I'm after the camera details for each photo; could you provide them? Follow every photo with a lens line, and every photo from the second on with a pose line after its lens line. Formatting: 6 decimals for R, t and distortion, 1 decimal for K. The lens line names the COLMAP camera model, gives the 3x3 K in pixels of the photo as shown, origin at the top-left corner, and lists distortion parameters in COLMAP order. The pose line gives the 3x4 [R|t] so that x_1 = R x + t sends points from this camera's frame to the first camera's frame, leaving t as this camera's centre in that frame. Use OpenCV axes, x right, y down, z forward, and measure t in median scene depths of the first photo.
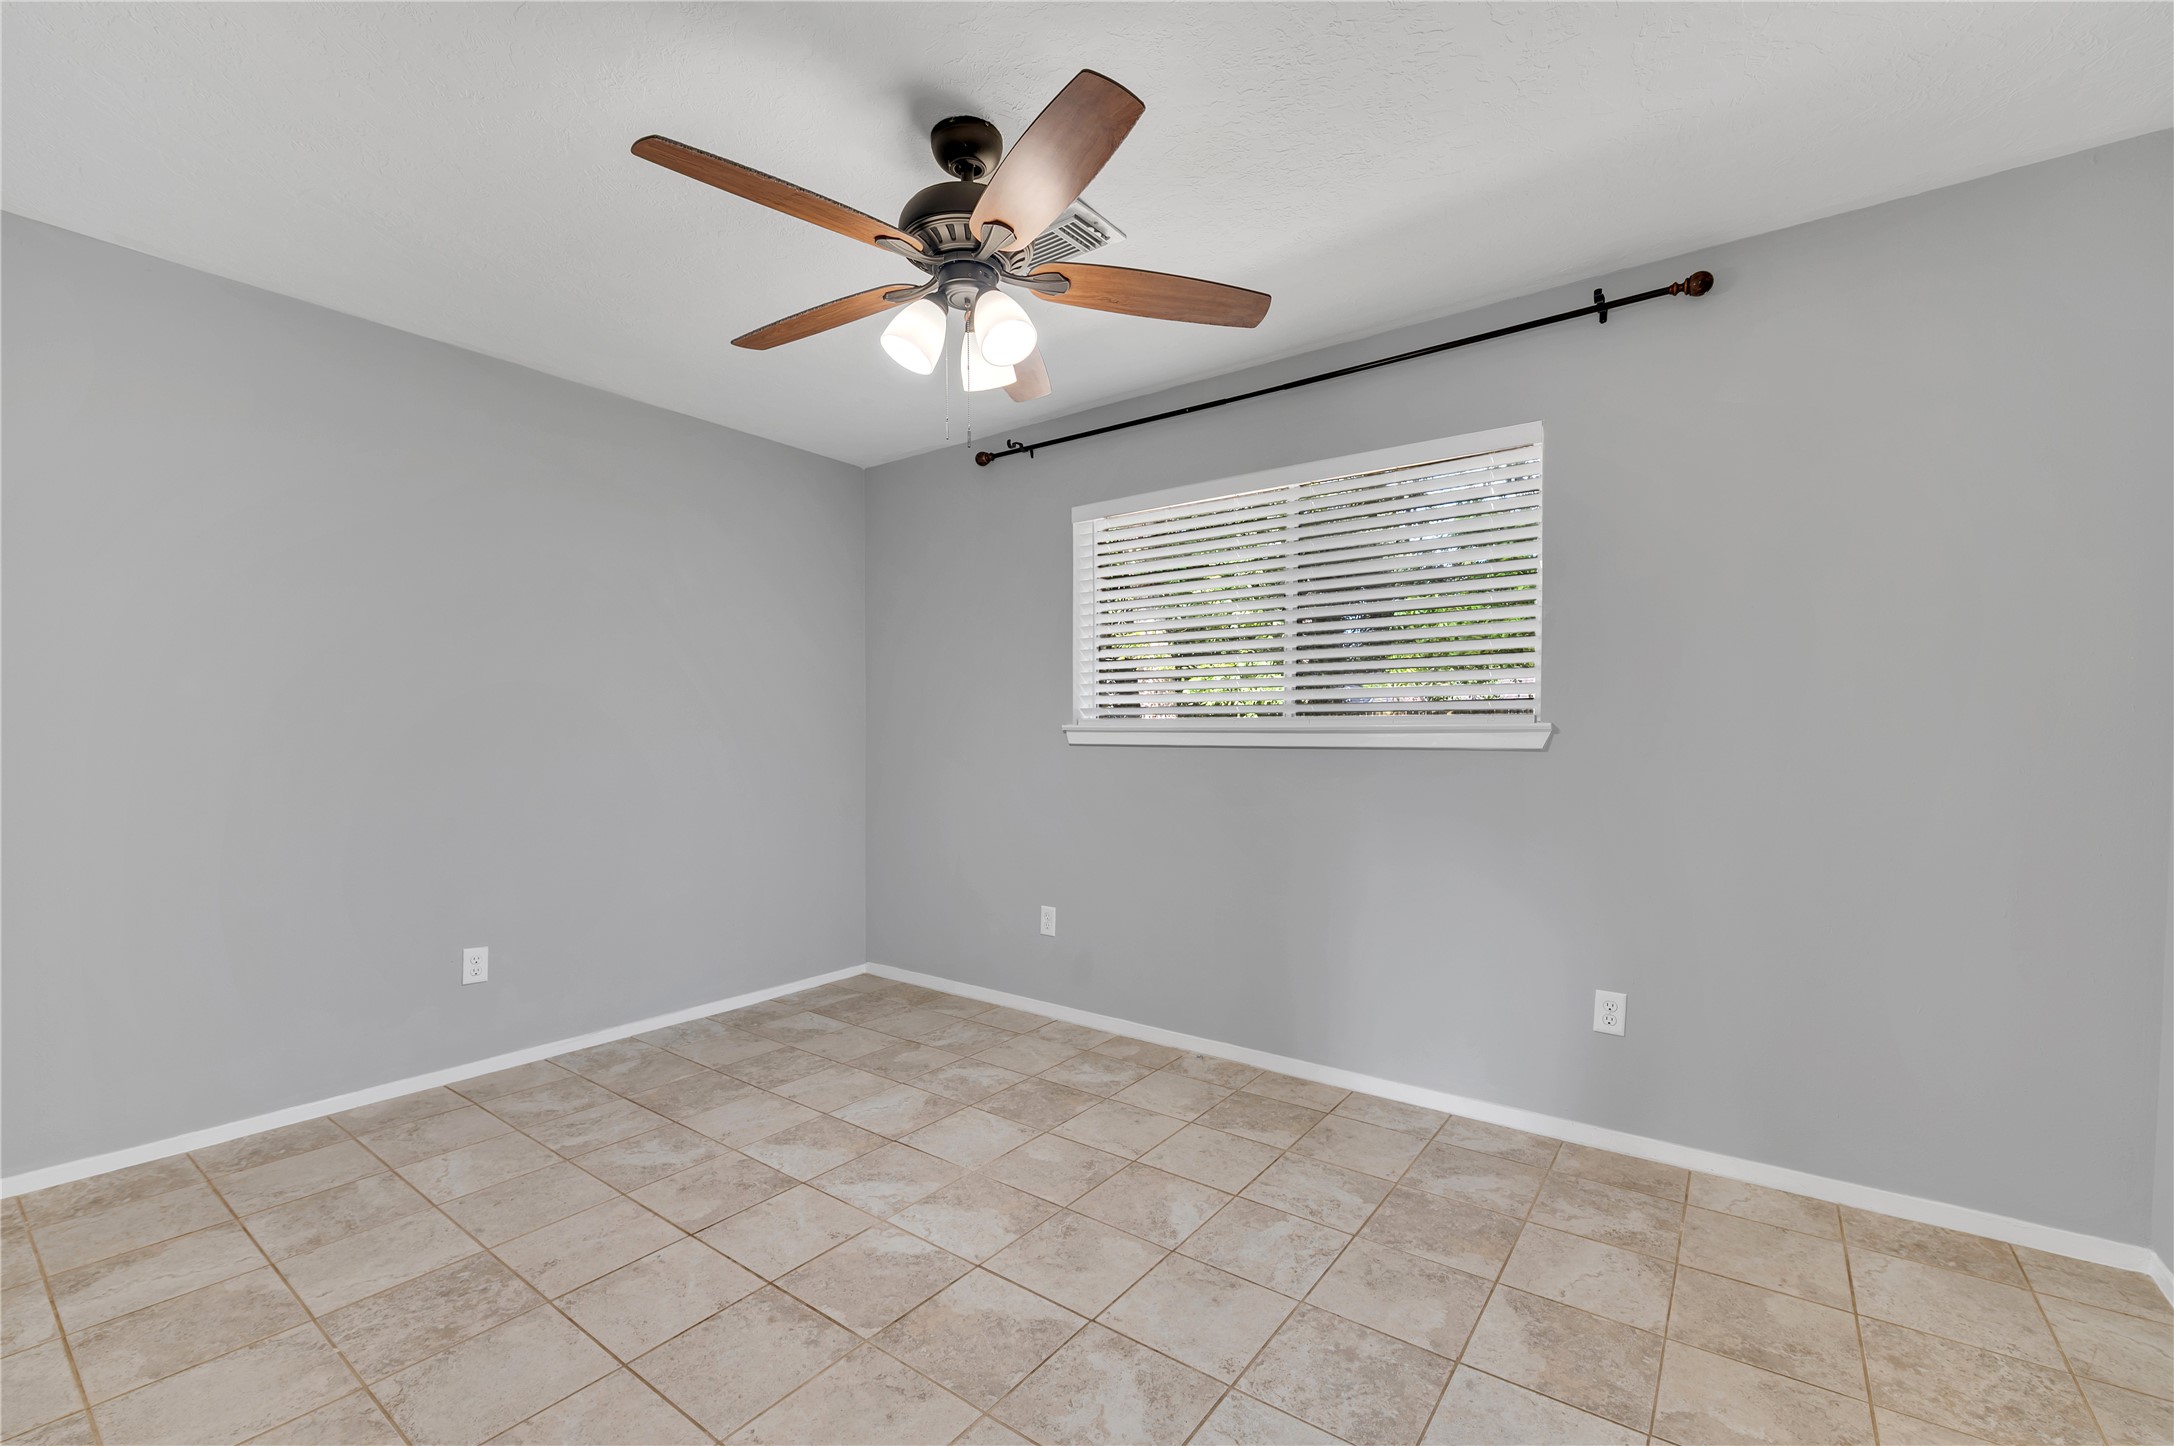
lens RADIAL K [[906.6, 0, 1107.8], [0, 906.6, 728.7], [0, 0, 1]] dist [-0.009651, 0.000220]
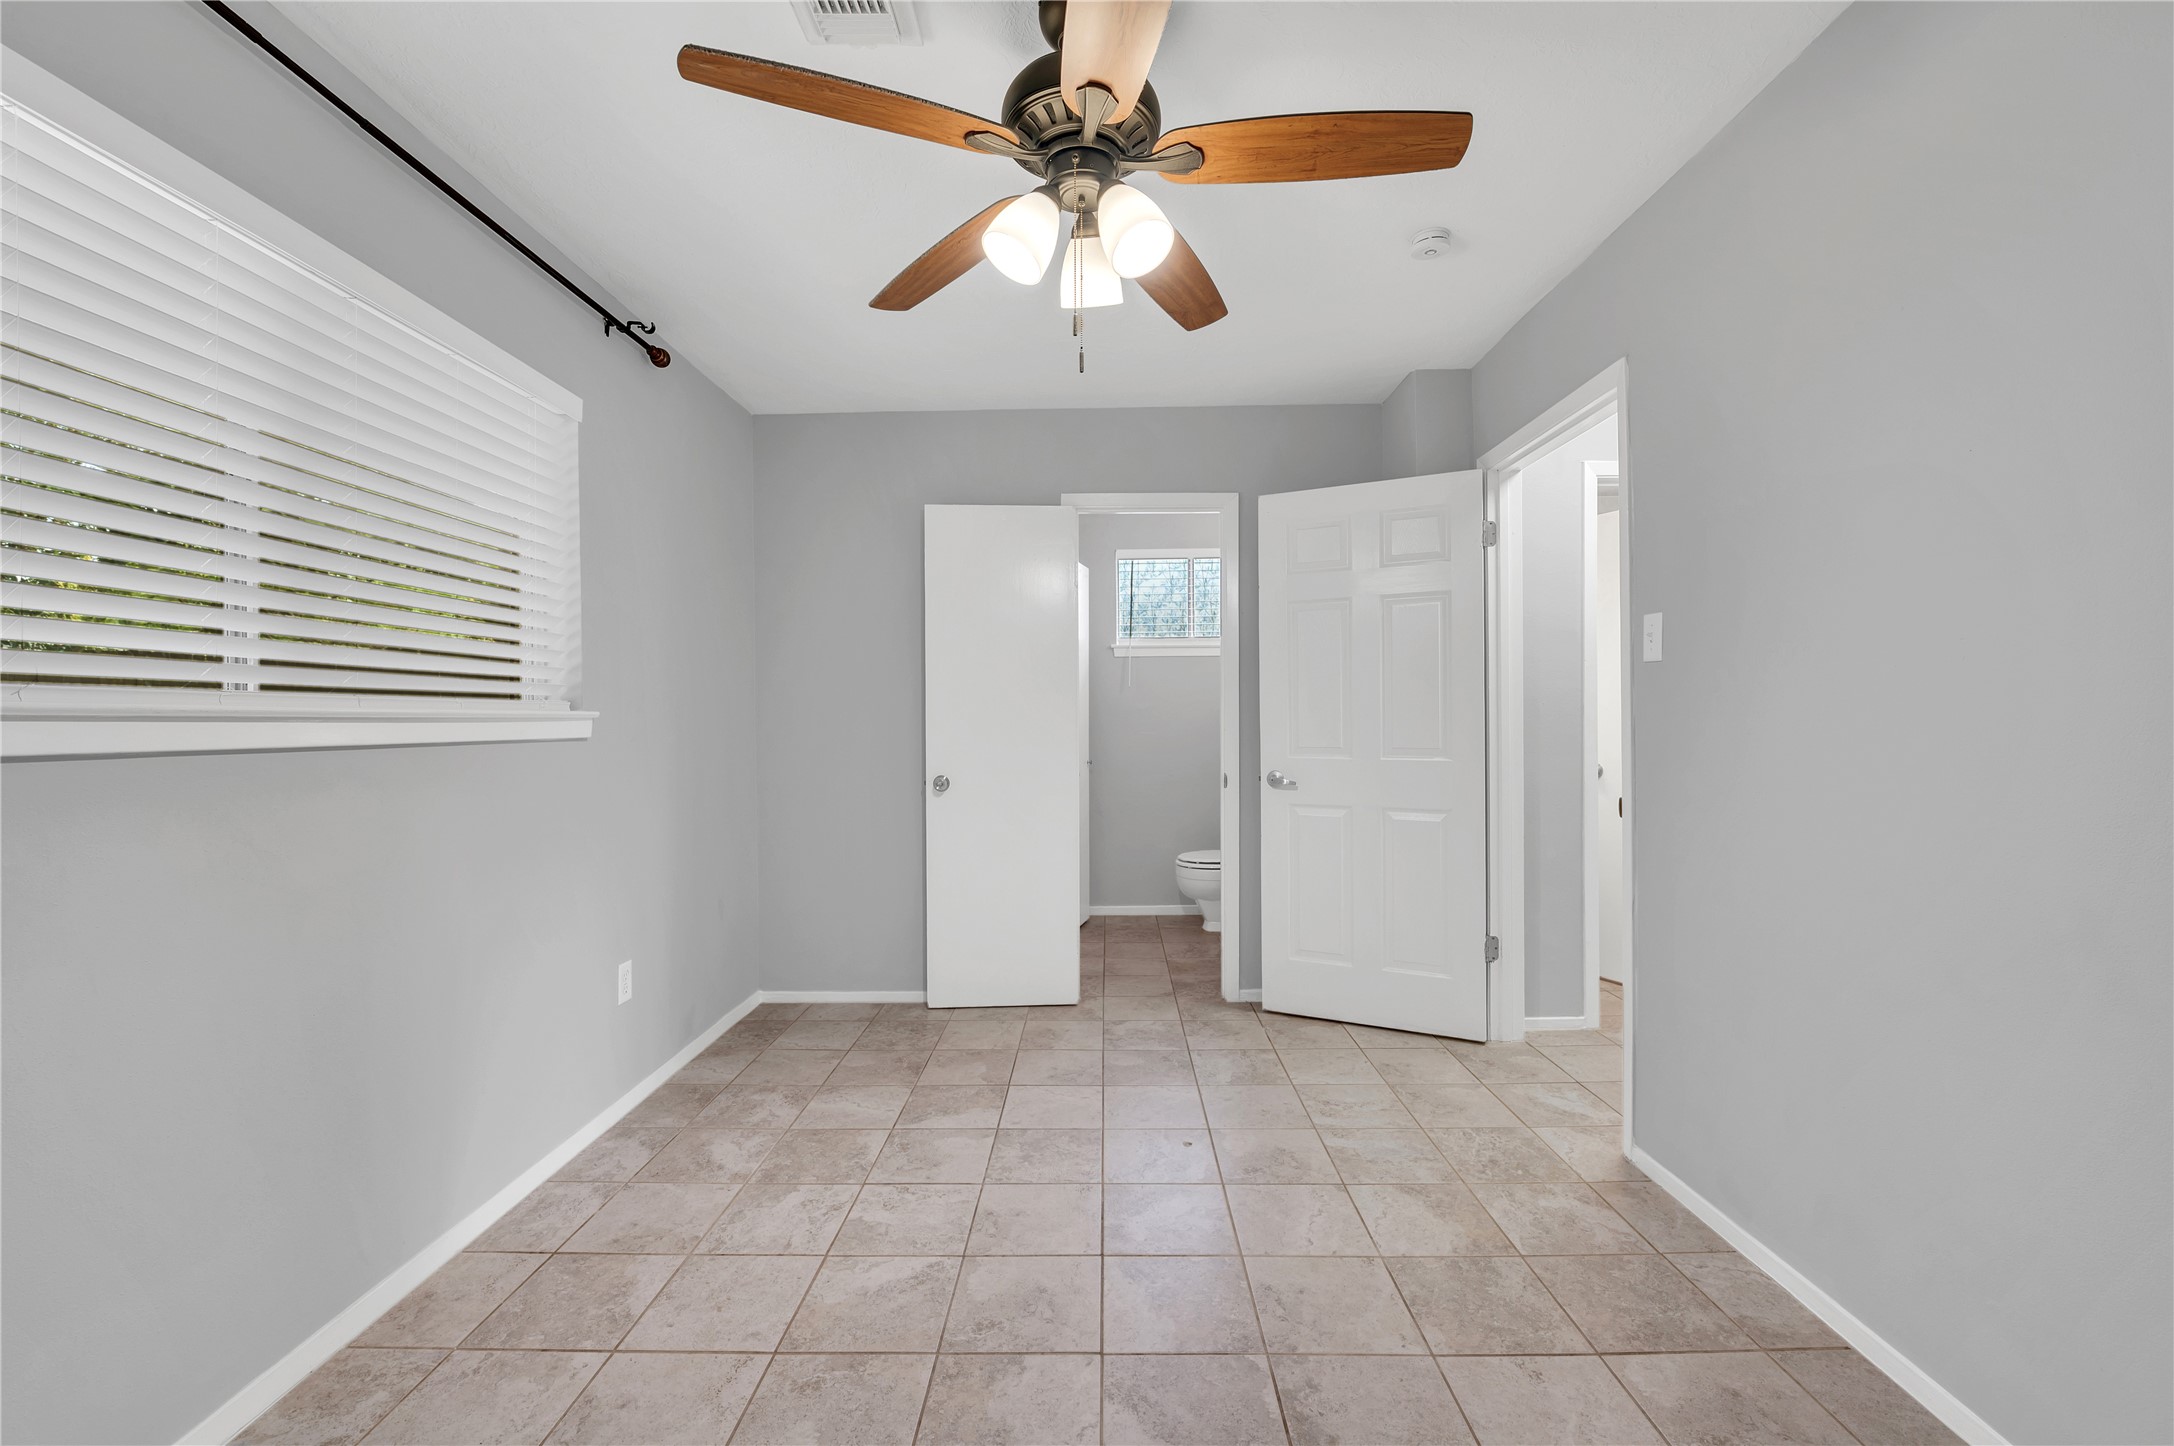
lens RADIAL K [[906.6, 0, 1104.7], [0, 906.6, 721.3], [0, 0, 1]] dist [-0.009651, 0.000220]
pose [[-0.584186, 0.002542, 0.811615, -0.794519], [0.000708, 0.999996, -0.002623, 0.008245], [-0.811619, -0.000958, -0.584186, 1.428567]]
